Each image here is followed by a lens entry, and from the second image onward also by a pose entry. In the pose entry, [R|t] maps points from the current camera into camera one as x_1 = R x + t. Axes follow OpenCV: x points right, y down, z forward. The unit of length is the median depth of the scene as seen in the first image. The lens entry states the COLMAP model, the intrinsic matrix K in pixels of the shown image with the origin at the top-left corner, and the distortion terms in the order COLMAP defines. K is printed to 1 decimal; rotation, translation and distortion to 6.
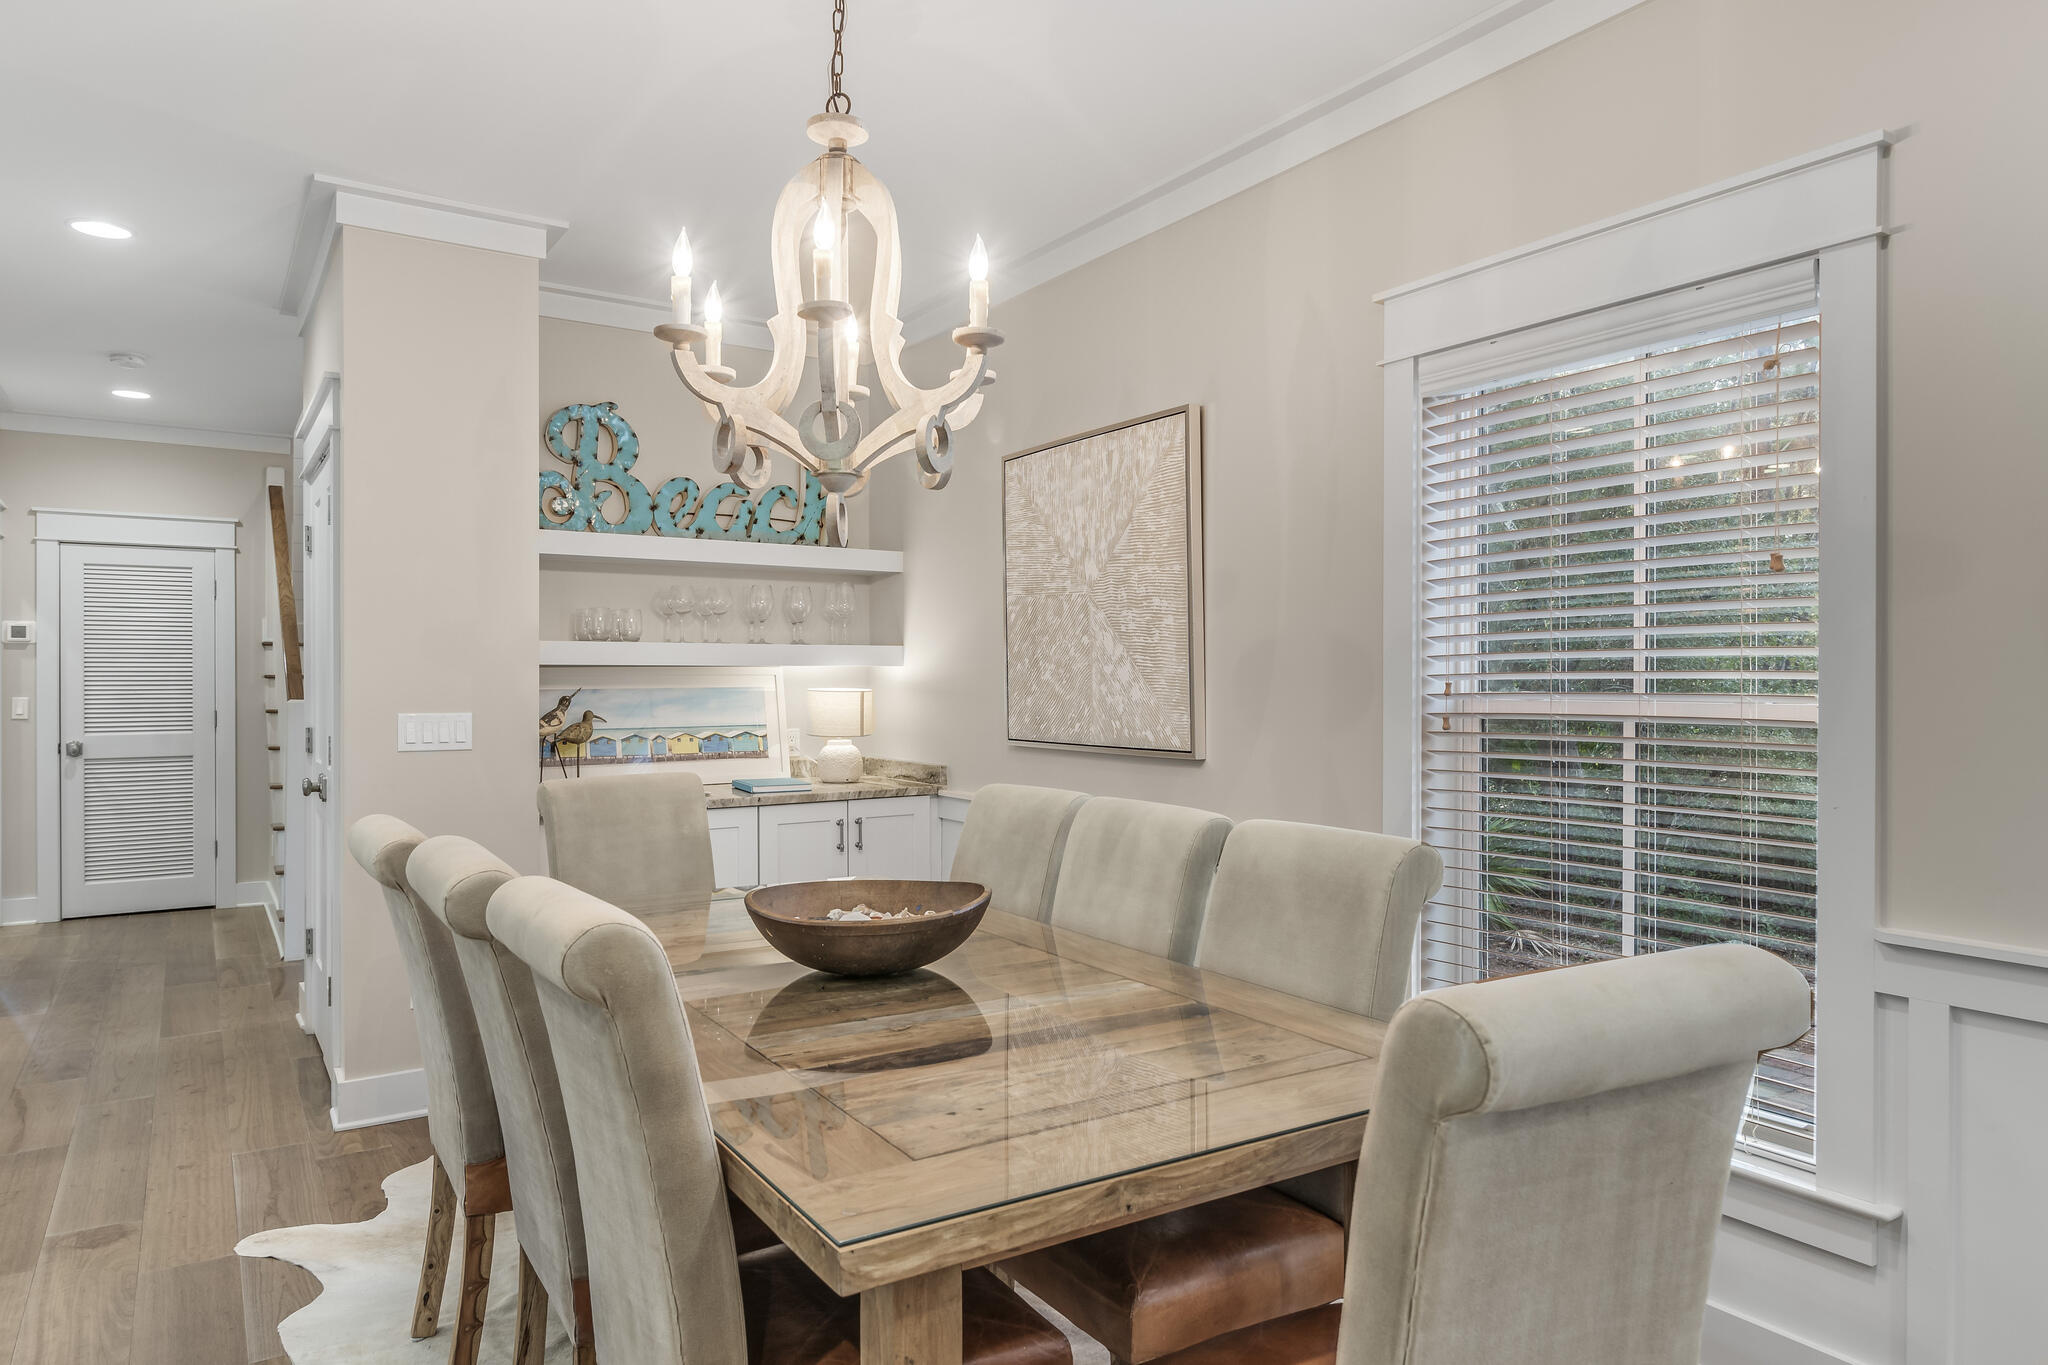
lens RADIAL K [[1281.9, 0, 1099.6], [0, 1281.9, 688.1], [0, 0, 1]] dist [-0.017218, 0.003741]
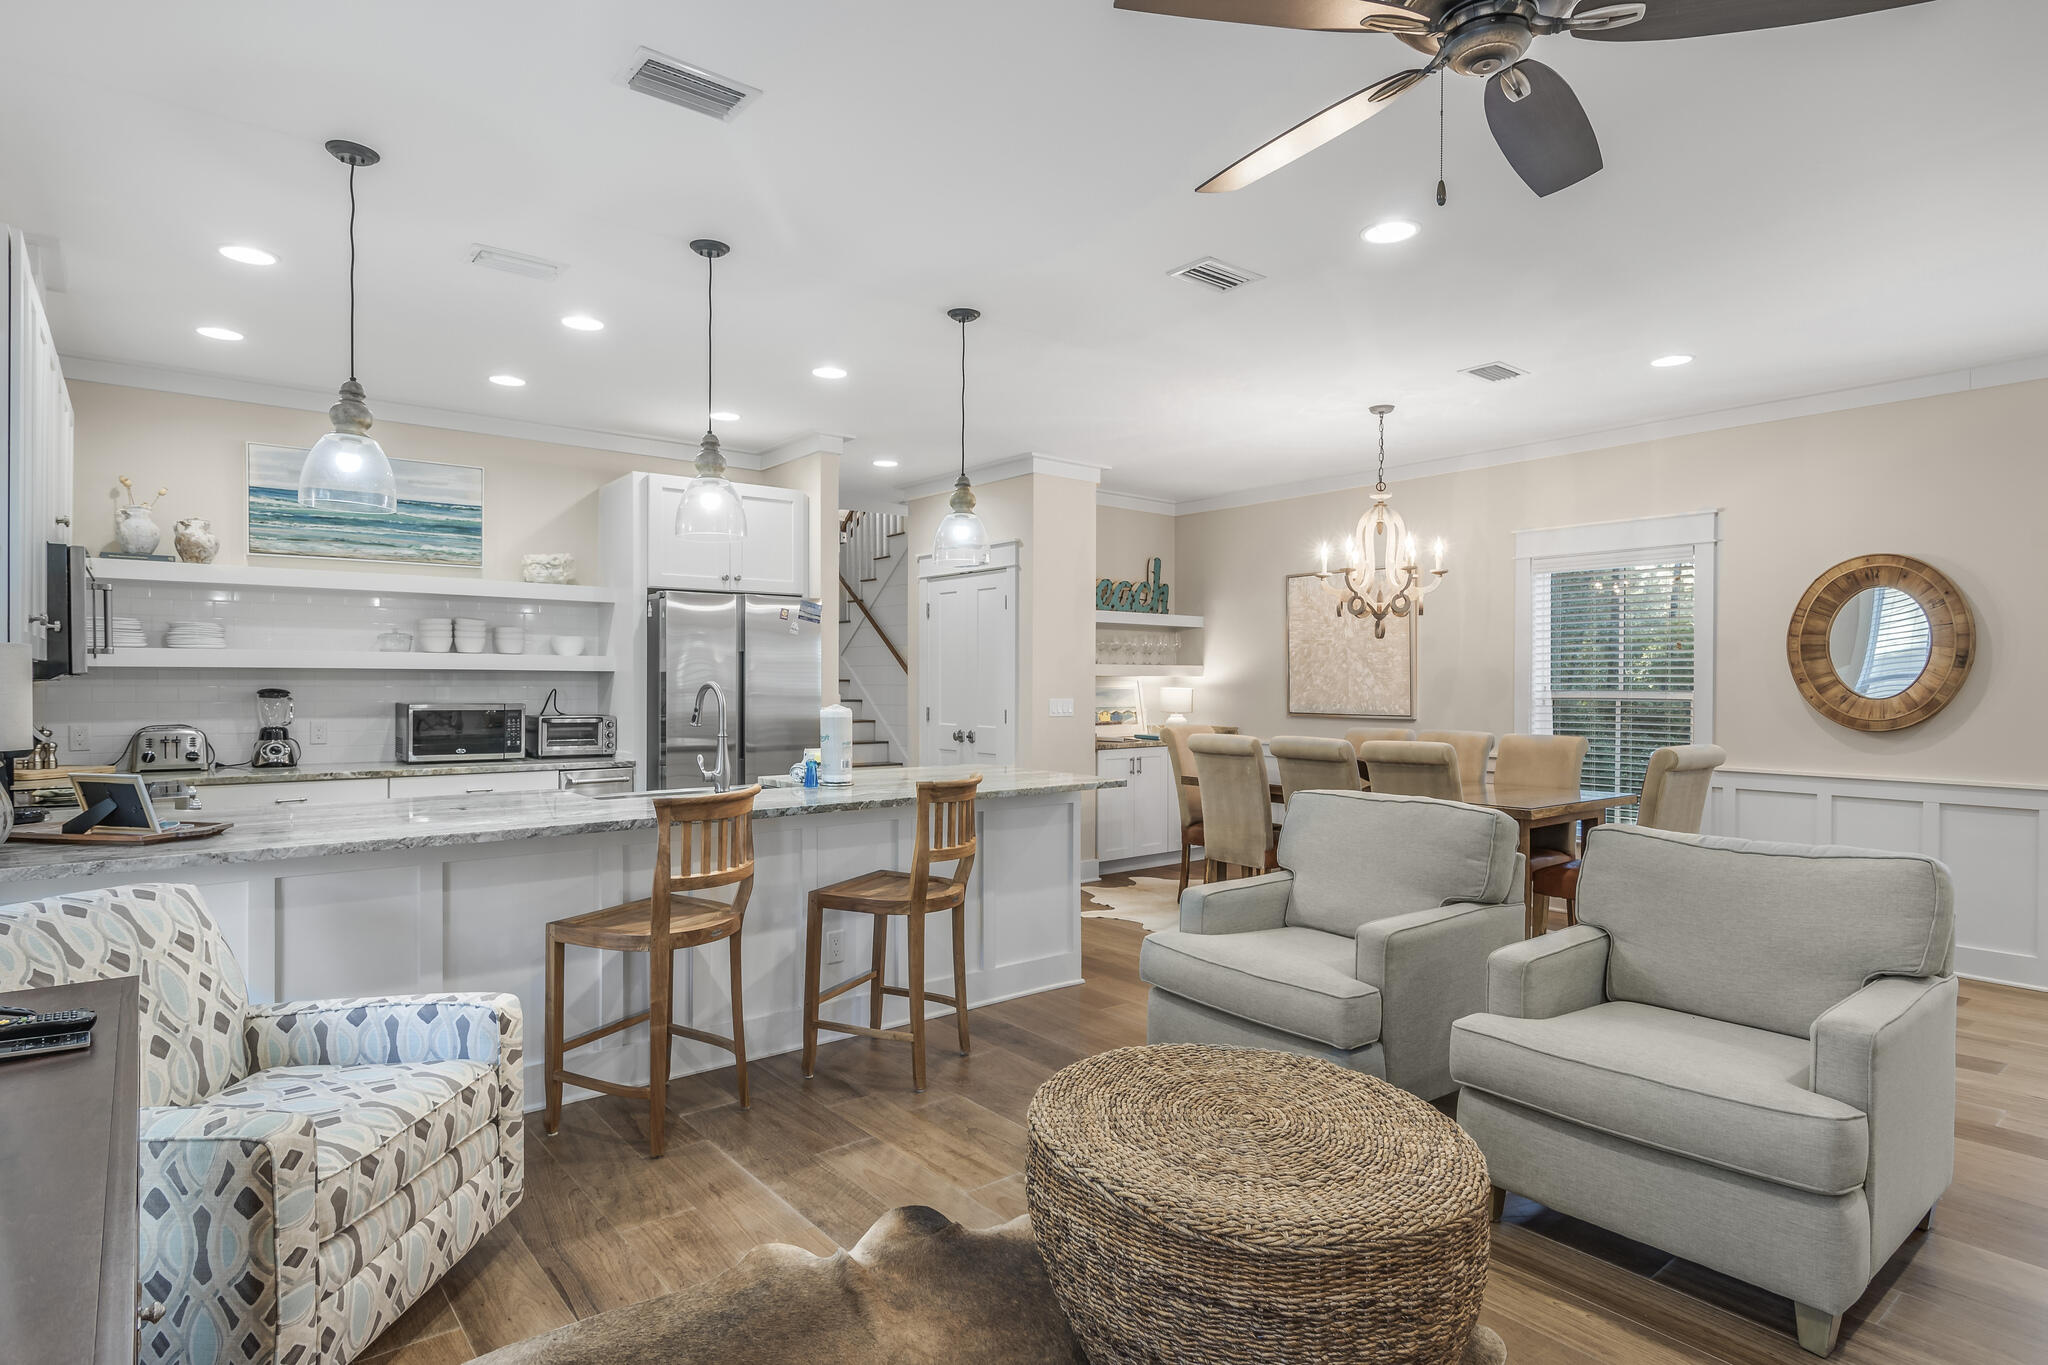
lens RADIAL K [[1077.3, 0, 1130.6], [0, 1077.3, 684.6], [0, 0, 1]] dist [0.004542, -0.002044]
pose [[0.990368, 0.001283, 0.138454, -0.627725], [-0.000979, 0.999997, -0.002263, -0.001005], [-0.138457, 0.002106, 0.990366, -0.762383]]
